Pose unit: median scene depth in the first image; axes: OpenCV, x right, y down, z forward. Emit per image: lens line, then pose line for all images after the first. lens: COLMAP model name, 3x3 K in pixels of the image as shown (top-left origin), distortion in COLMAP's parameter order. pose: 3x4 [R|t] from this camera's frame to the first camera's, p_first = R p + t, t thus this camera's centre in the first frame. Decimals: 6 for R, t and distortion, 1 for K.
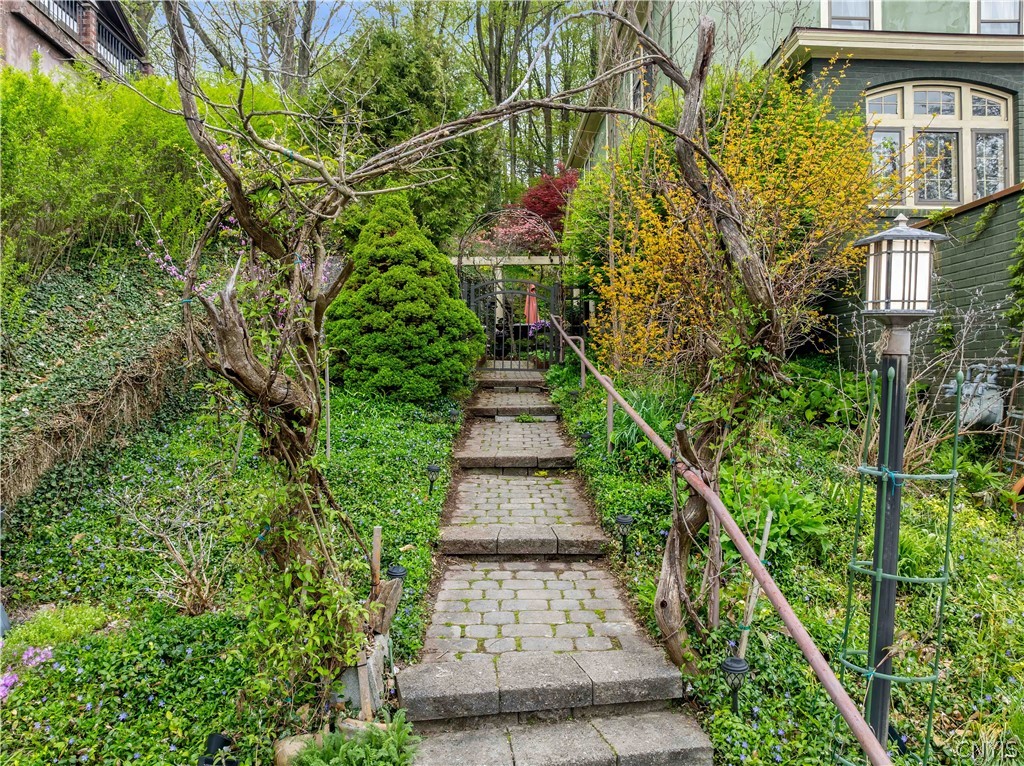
lens RADIAL K [[732.8, 0, 511.9], [0, 732.8, 391.0], [0, 0, 1]] dist [-0.035405, -0.000015]
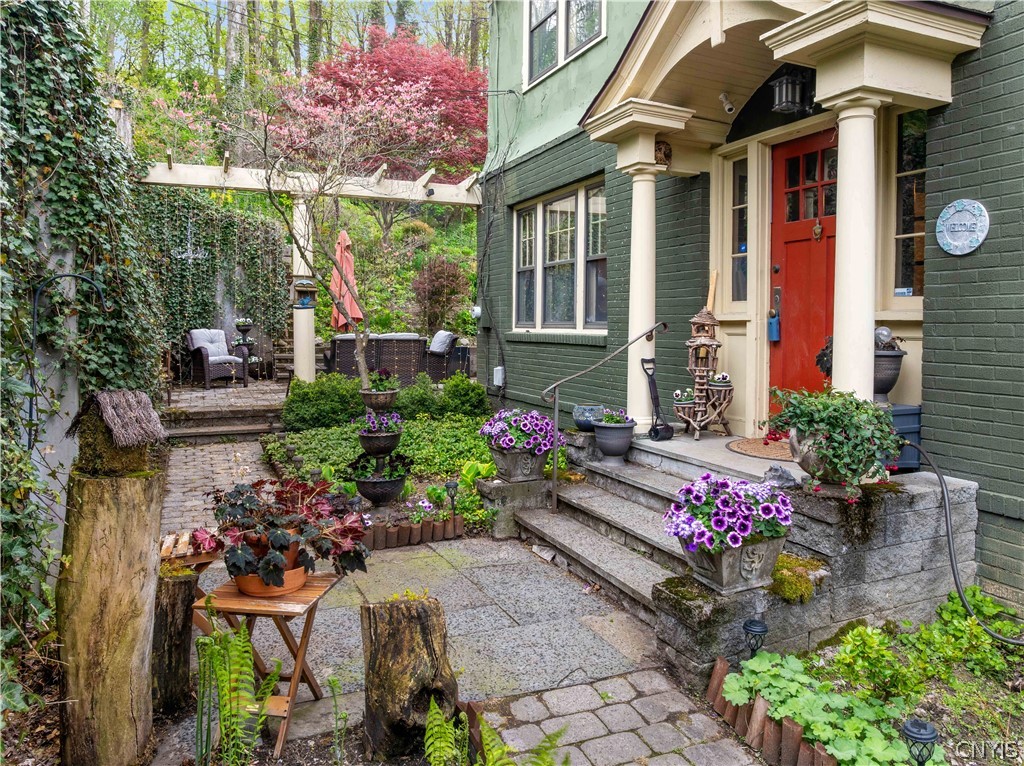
lens RADIAL K [[721.2, 0, 510.6], [0, 721.2, 343.3], [0, 0, 1]] dist [-0.030977, -0.002350]
pose [[0.929496, 0.000814, 0.368831, -0.169470], [-0.004634, 0.999944, 0.009471, -0.261772], [-0.368802, -0.010513, 0.929448, 1.654443]]
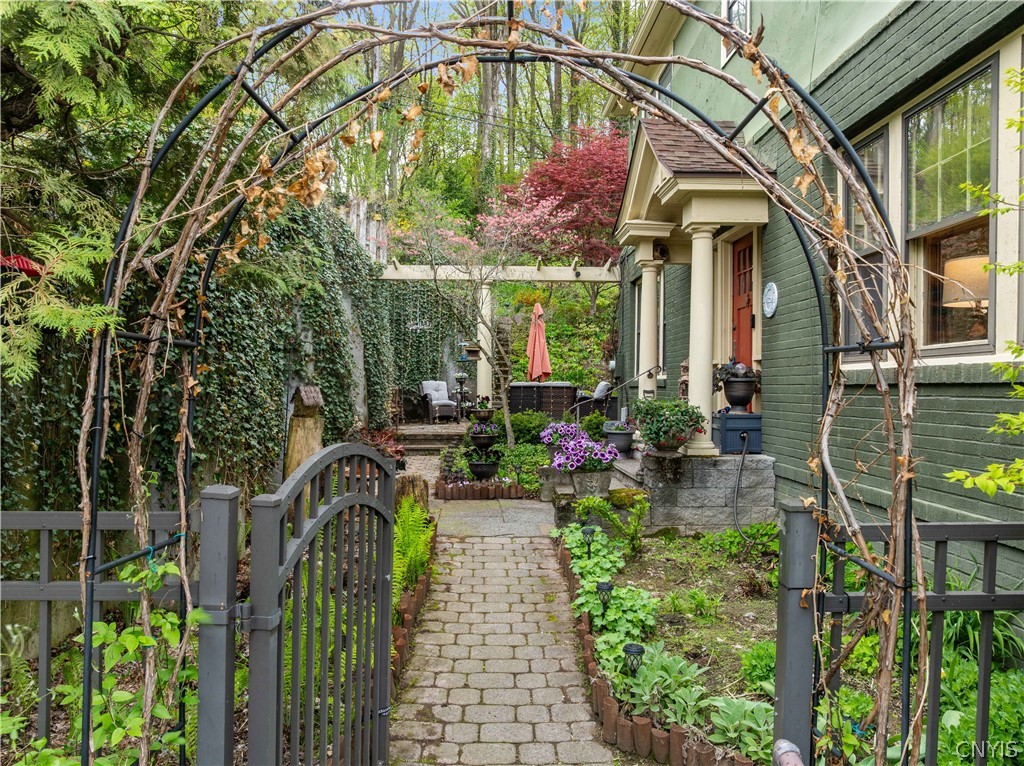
lens RADIAL K [[732.8, 0, 511.9], [0, 732.8, 391.0], [0, 0, 1]] dist [-0.035405, -0.000015]
pose [[0.999889, 0.011733, 0.009167, -0.004683], [-0.011647, 0.999889, -0.009293, -0.229135], [-0.009275, 0.009185, 0.999915, 1.219299]]
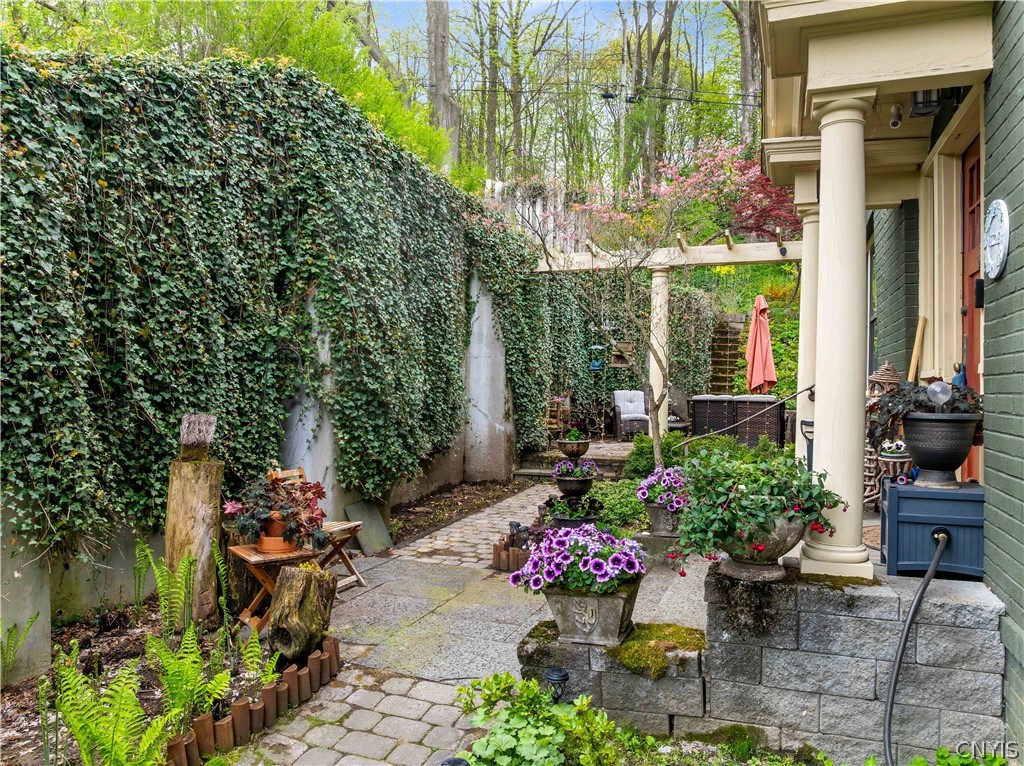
lens RADIAL K [[712.3, 0, 527.1], [0, 712.3, 382.6], [0, 0, 1]] dist [-0.037189, -0.002071]
pose [[0.932040, 0.014885, -0.362048, 0.186358], [-0.022747, 0.999589, -0.017462, -0.257754], [0.361639, 0.024511, 0.931996, 1.599661]]
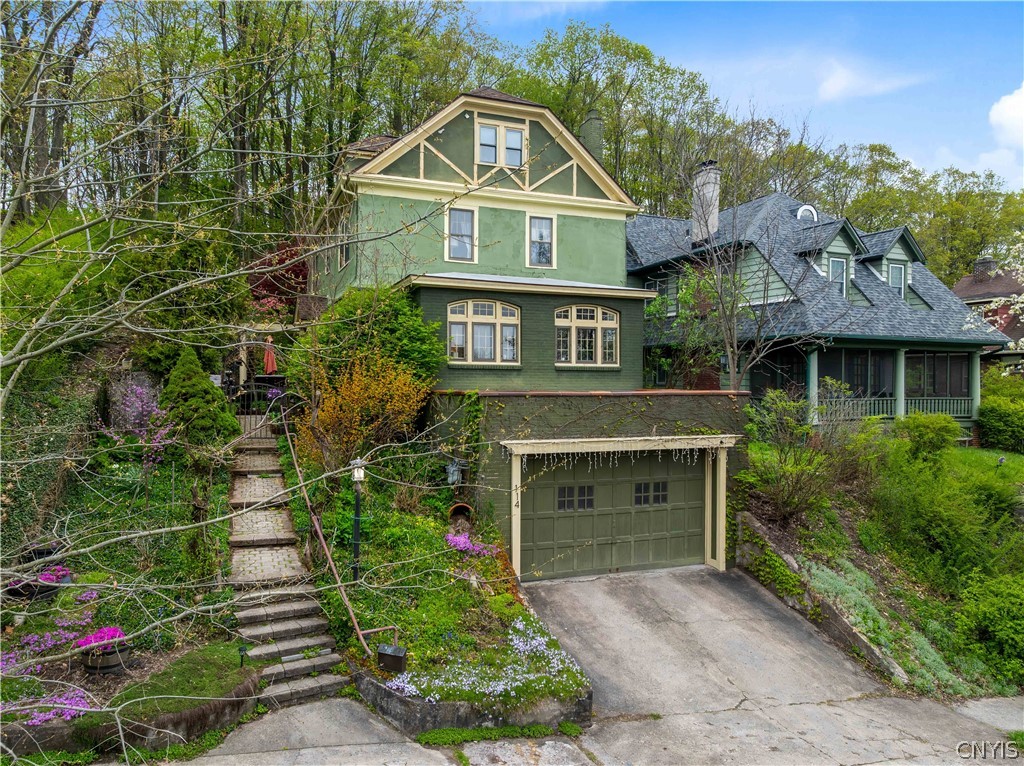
lens RADIAL K [[732.8, 0, 511.9], [0, 732.8, 391.0], [0, 0, 1]] dist [-0.035405, -0.000015]
pose [[0.940721, 0.008388, 0.339078, -0.021726], [-0.008680, 0.999962, -0.000655, -0.194052], [-0.339071, -0.002327, 0.940758, -1.020703]]
